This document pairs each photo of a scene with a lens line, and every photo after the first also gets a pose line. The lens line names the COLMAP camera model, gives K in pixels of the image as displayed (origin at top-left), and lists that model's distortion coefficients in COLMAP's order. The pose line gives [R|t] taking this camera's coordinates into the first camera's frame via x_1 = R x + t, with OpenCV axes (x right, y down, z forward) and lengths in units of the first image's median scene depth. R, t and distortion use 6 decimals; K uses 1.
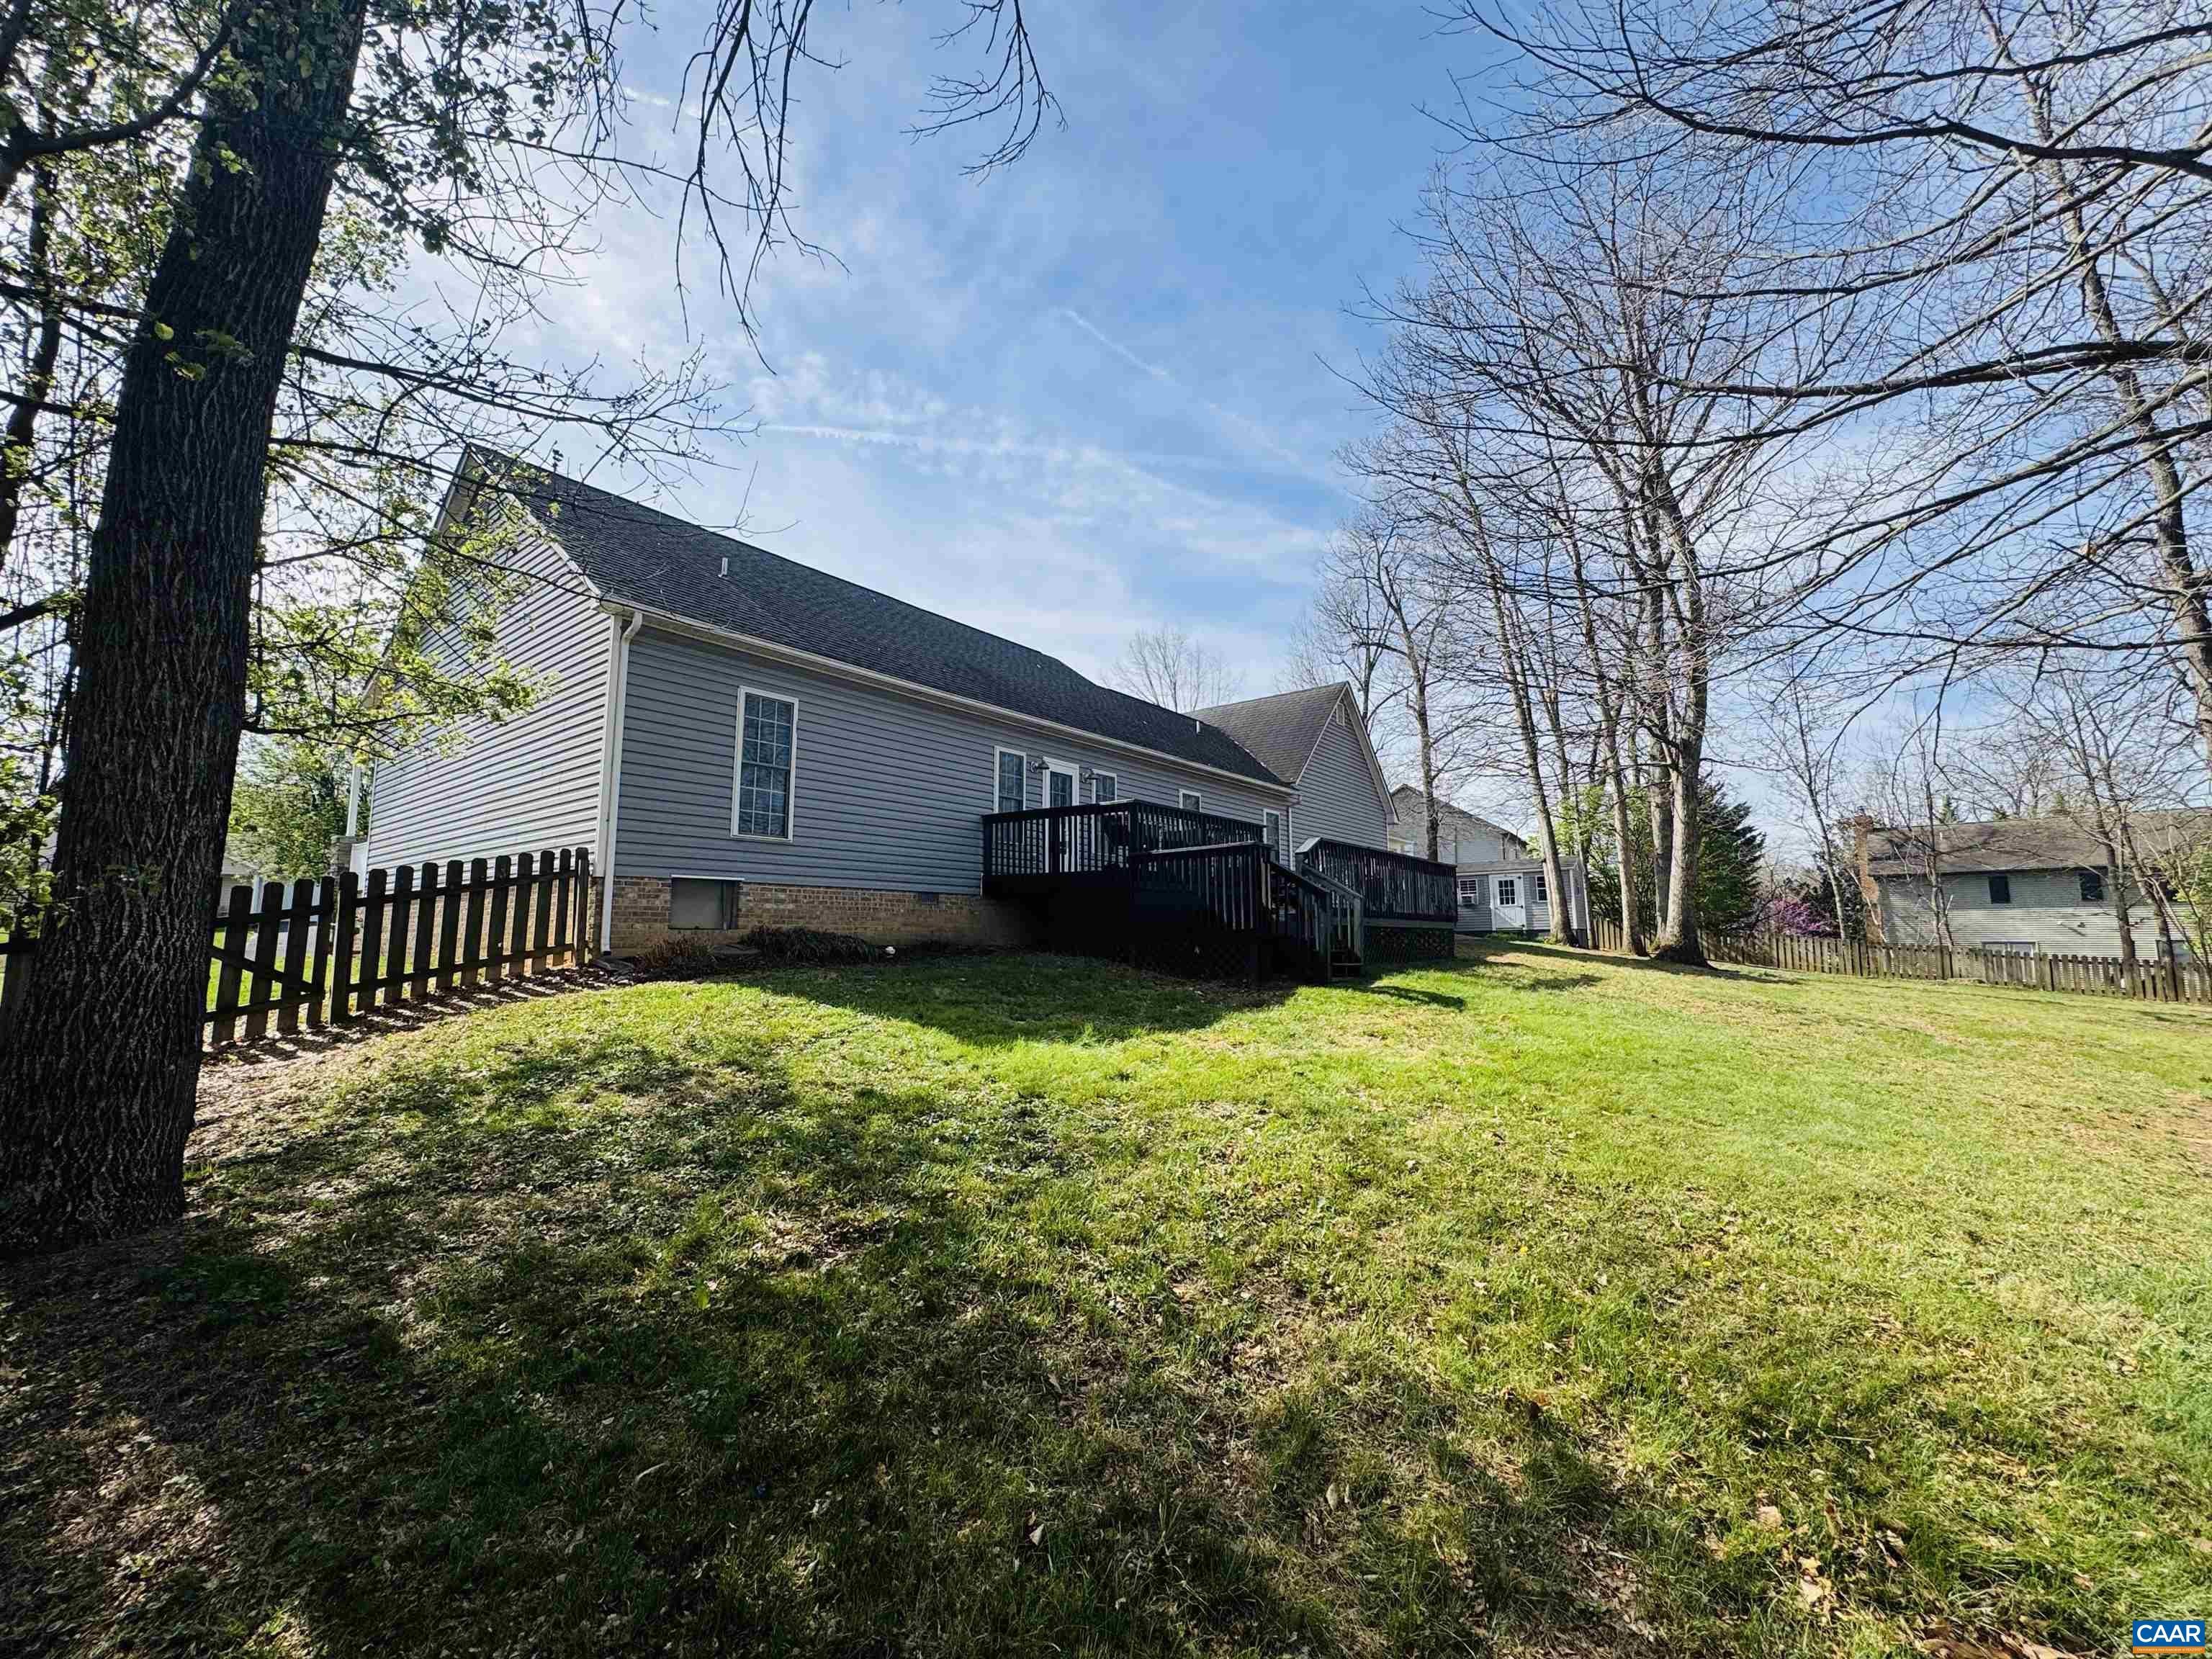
lens RADIAL K [[882.4, 0, 1097.1], [0, 882.4, 825.1], [0, 0, 1]] dist [-0.002508, 0.000735]
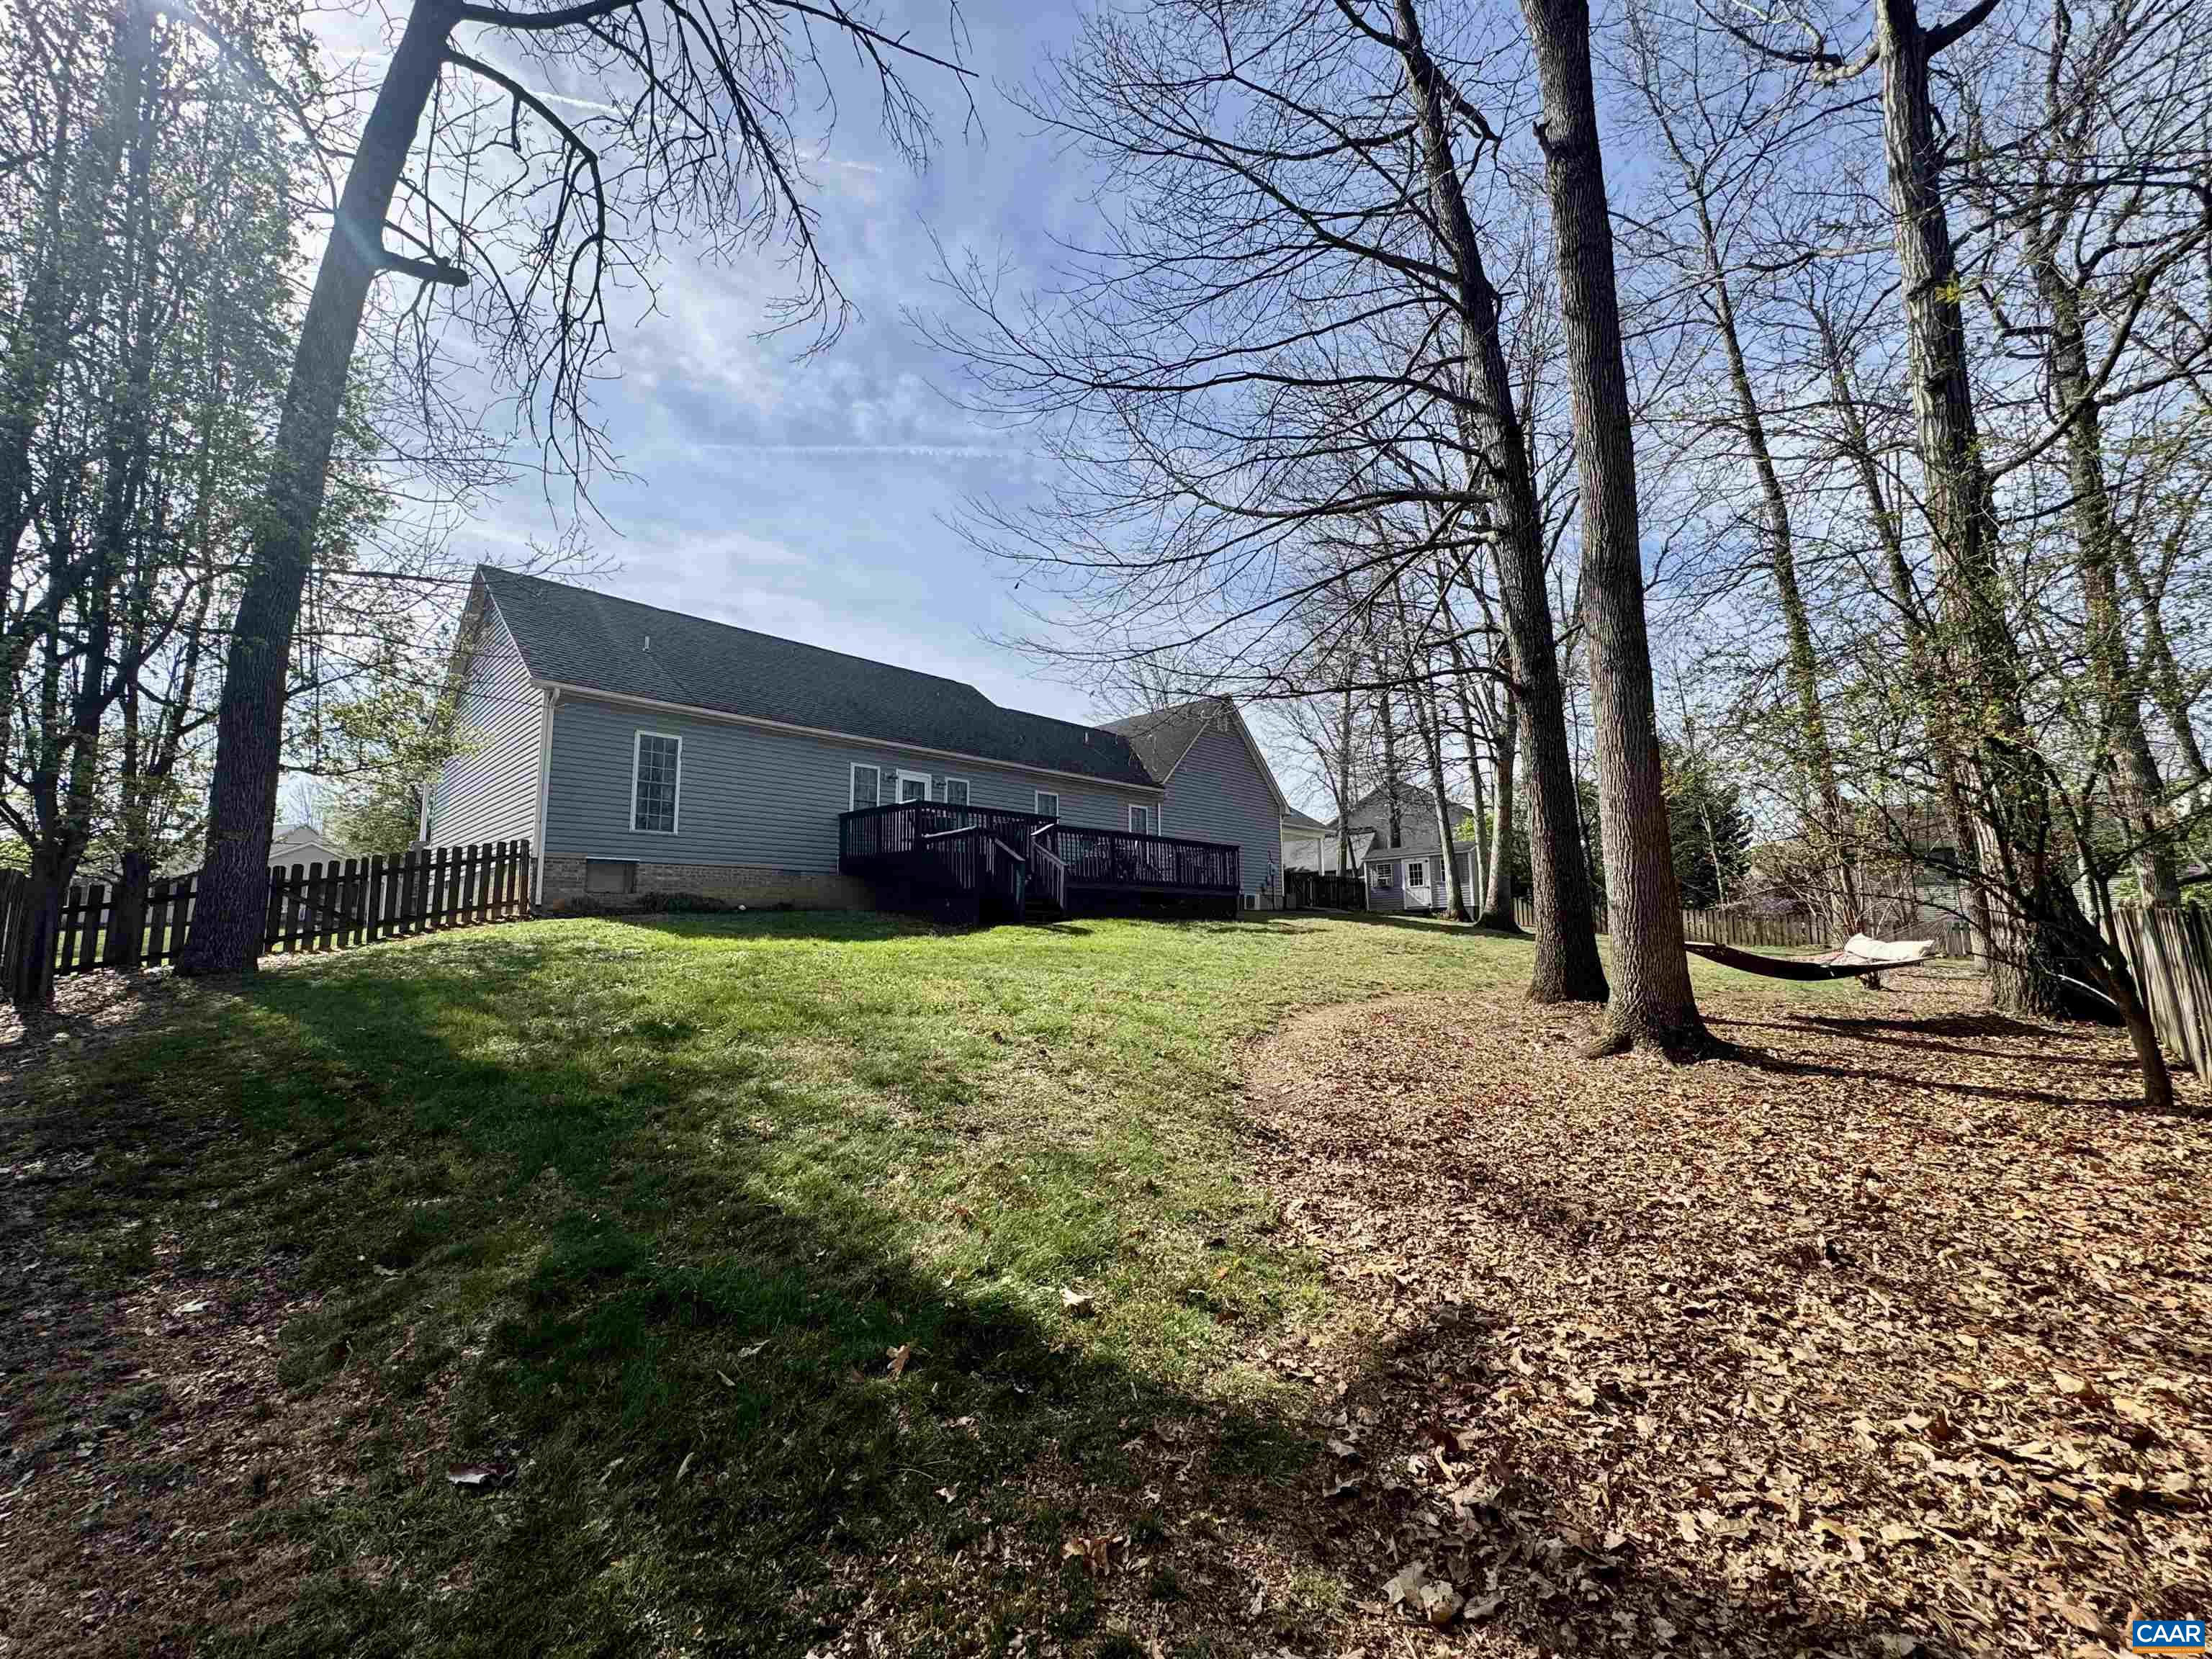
lens RADIAL K [[882.4, 0, 1111.2], [0, 882.4, 825.5], [0, 0, 1]] dist [-0.002508, 0.000735]
pose [[0.995173, -0.023800, -0.095203, 0.527104], [0.023540, 0.999715, -0.003854, 0.027456], [0.095268, 0.001594, 0.995450, -0.403614]]
